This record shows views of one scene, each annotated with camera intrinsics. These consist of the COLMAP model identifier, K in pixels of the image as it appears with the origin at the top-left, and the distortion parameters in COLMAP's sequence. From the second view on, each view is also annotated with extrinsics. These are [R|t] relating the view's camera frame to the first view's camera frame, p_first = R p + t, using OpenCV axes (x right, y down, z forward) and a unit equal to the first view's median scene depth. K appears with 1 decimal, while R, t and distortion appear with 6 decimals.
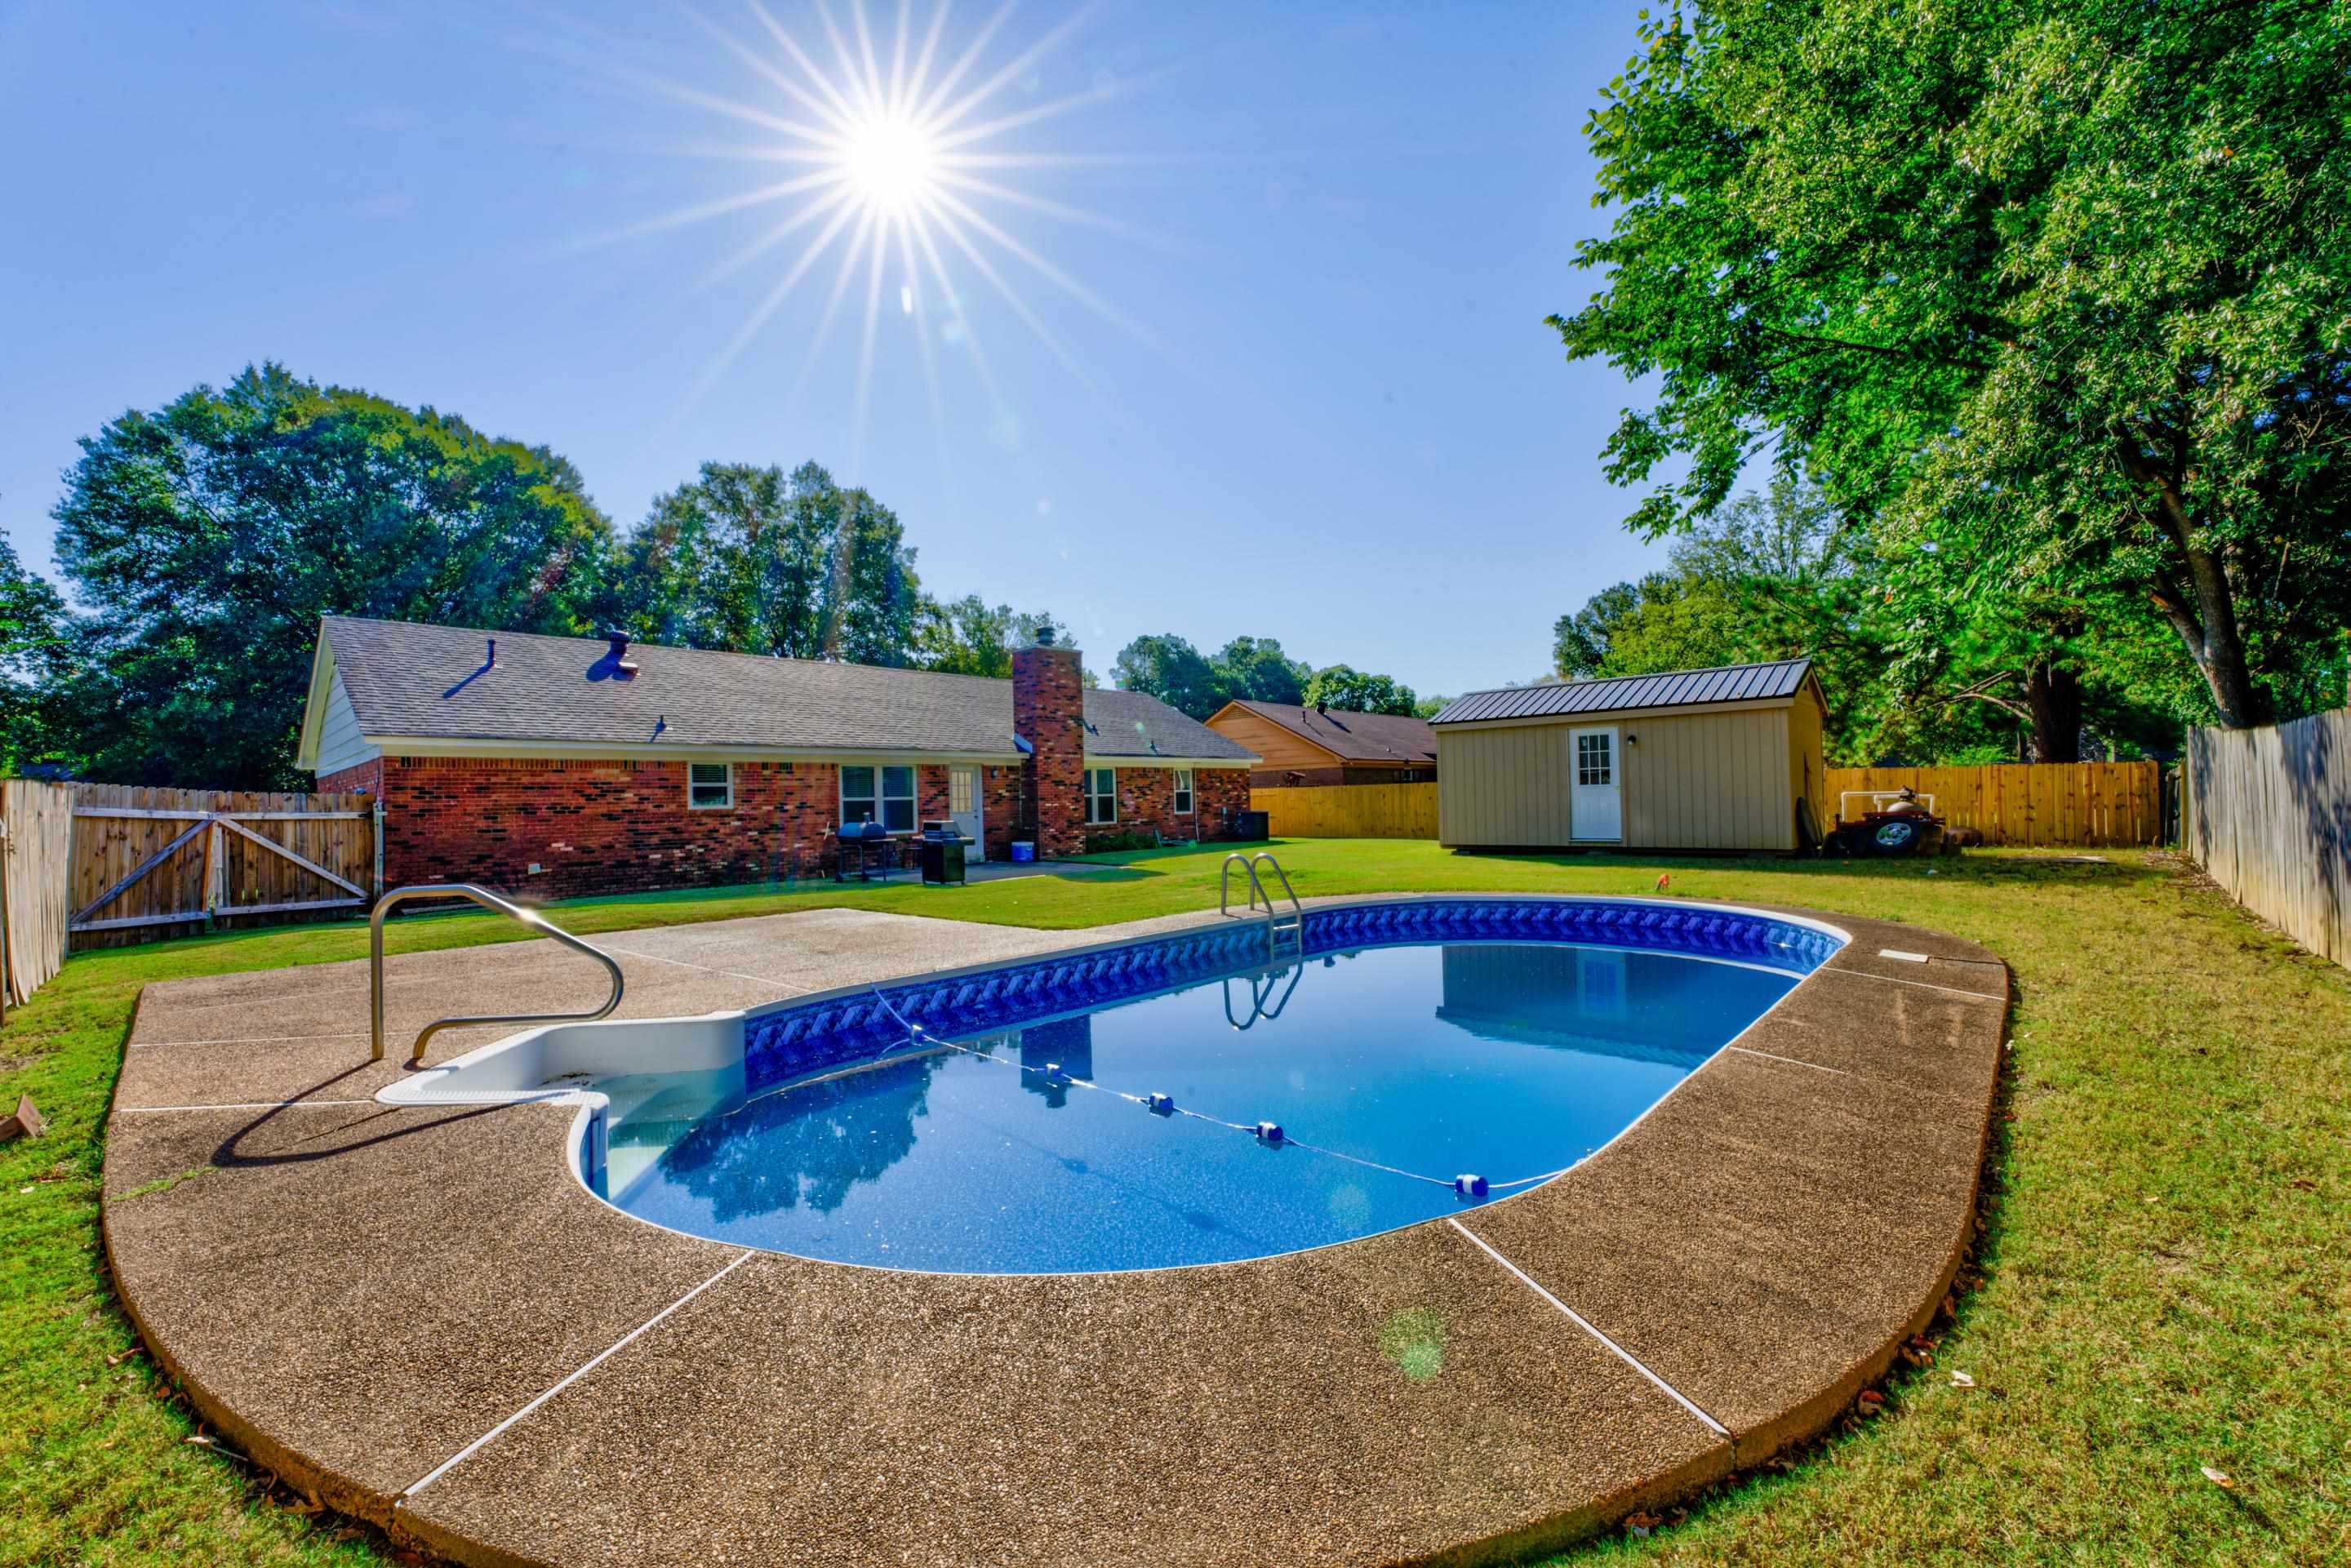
lens RADIAL K [[972.1, 0, 1175.5], [0, 972.1, 784.0], [0, 0, 1]] dist [-0.030264, 0.005385]
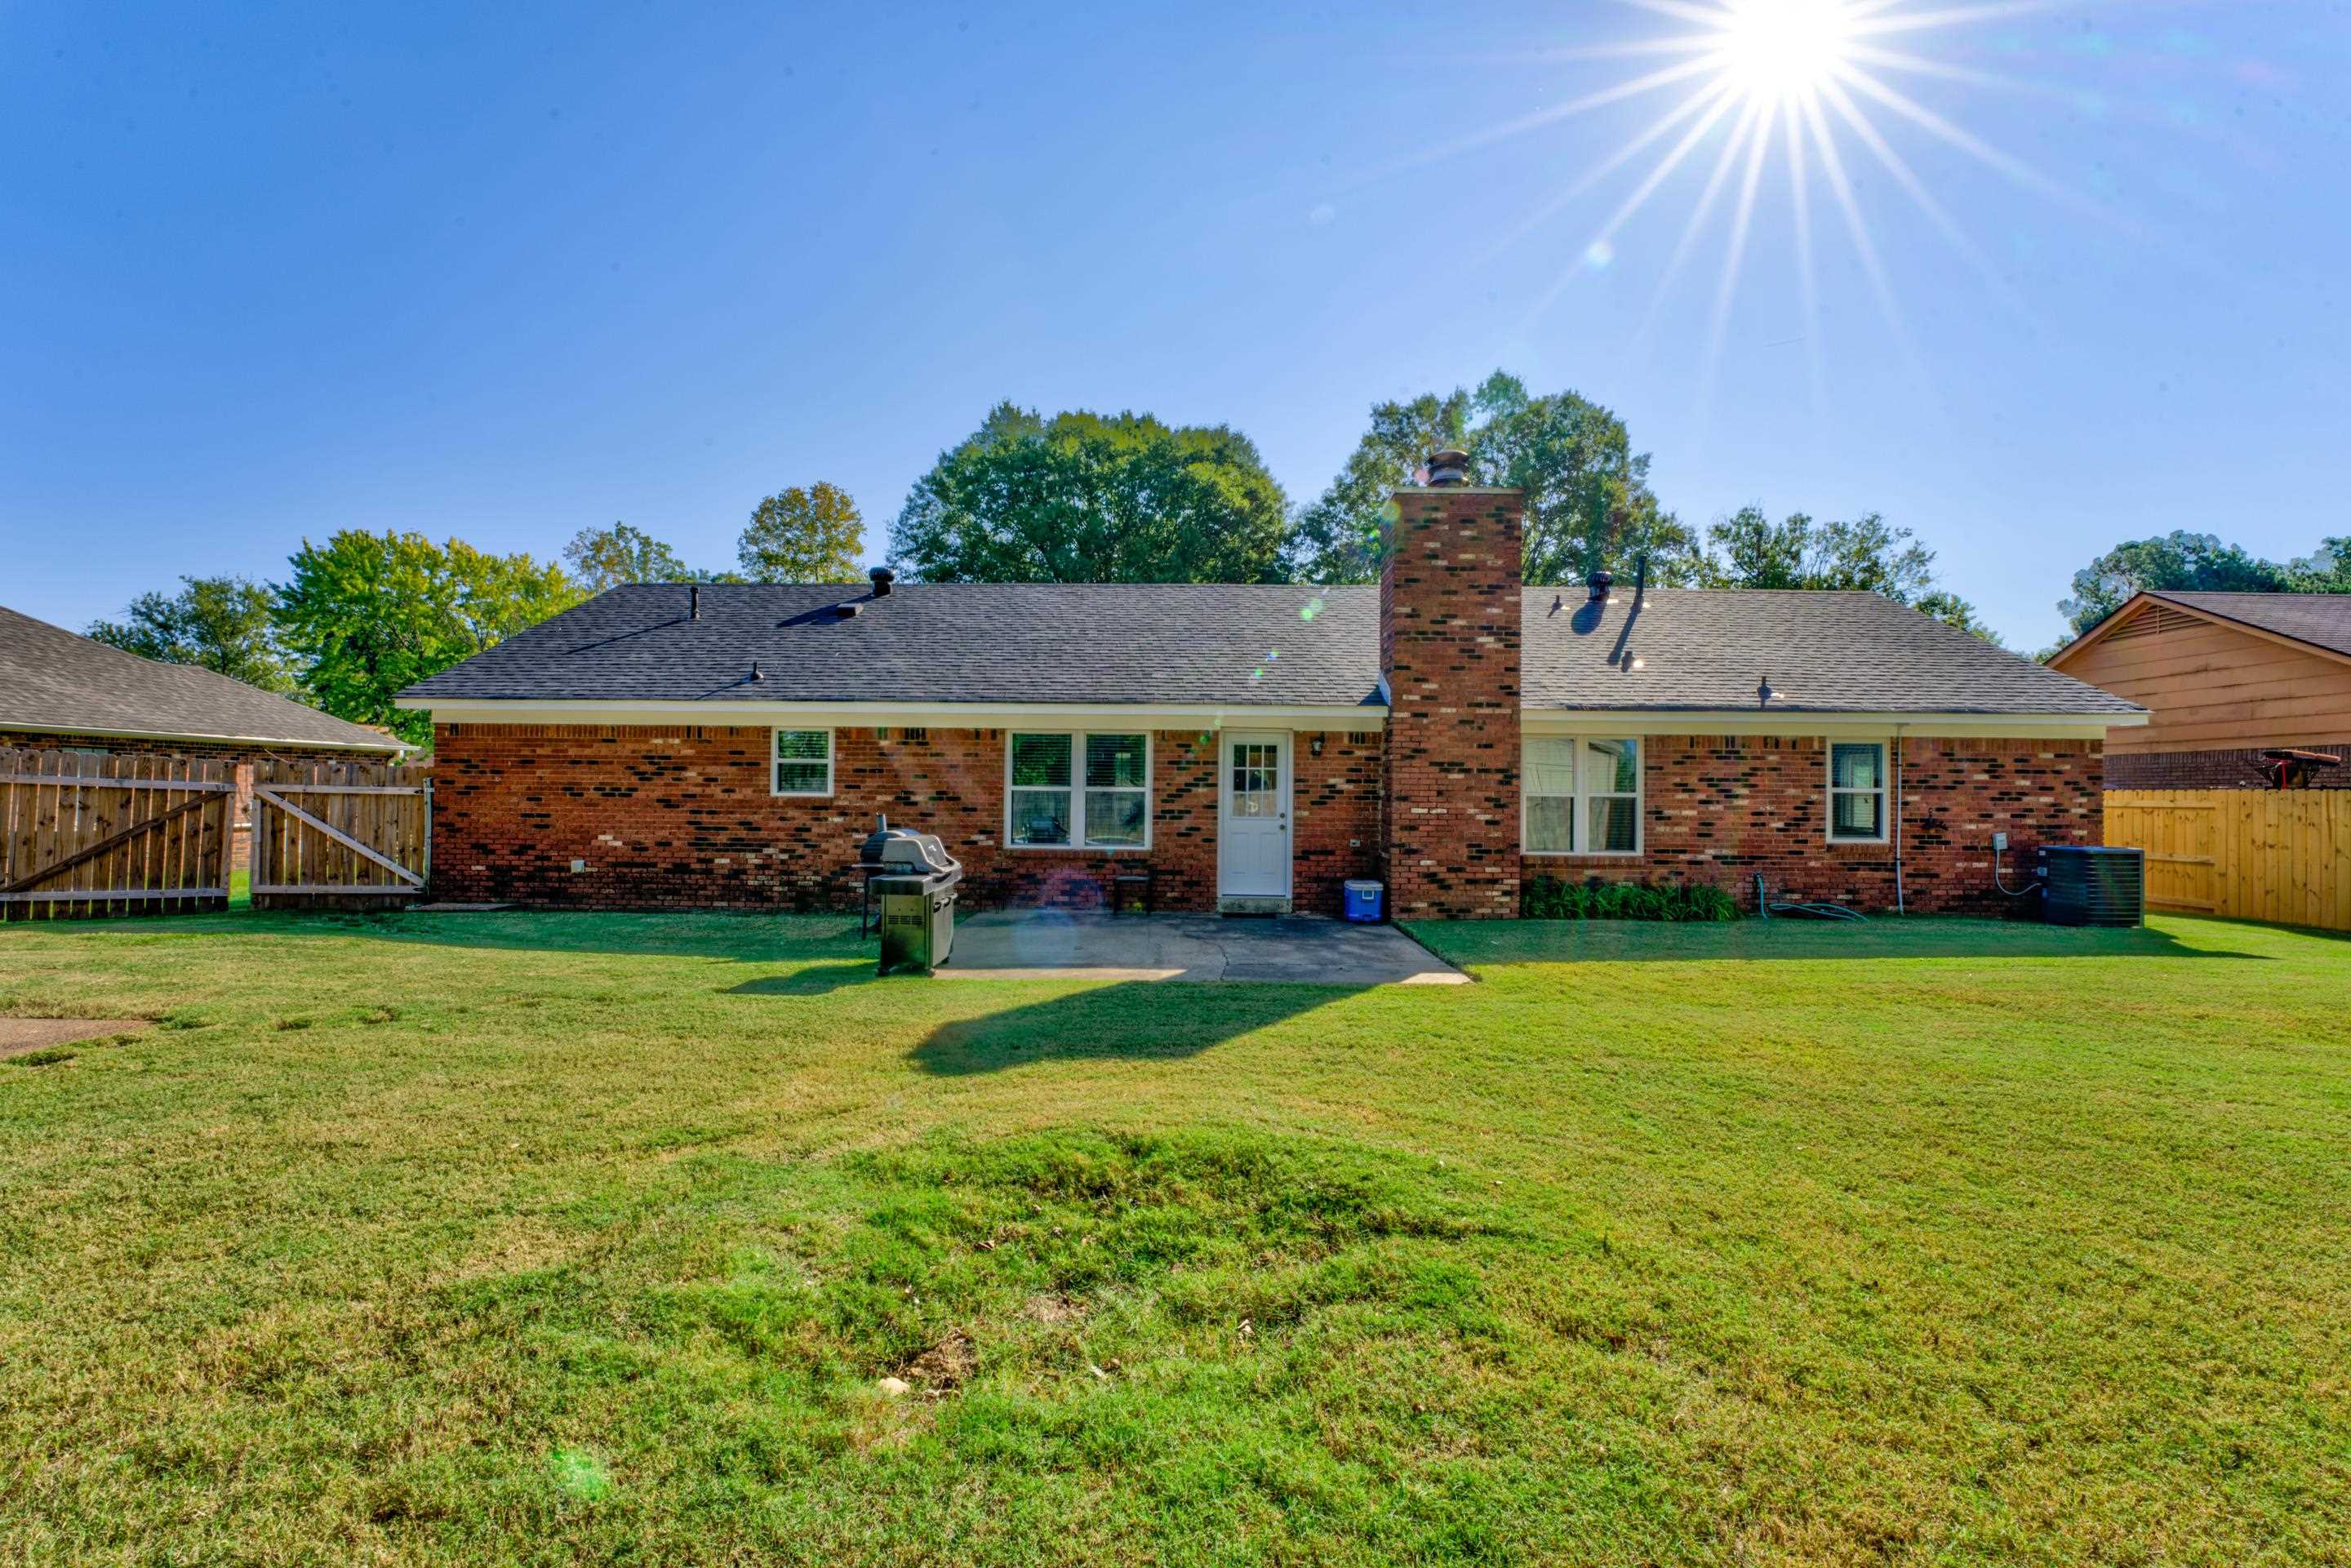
lens RADIAL K [[972.1, 0, 1175.5], [0, 972.1, 784.0], [0, 0, 1]] dist [-0.030264, 0.005385]
pose [[0.650909, 0.024592, -0.758757, 0.164086], [-0.013230, 0.999691, 0.021051, -0.000797], [0.759040, -0.003664, 0.651033, 0.600155]]
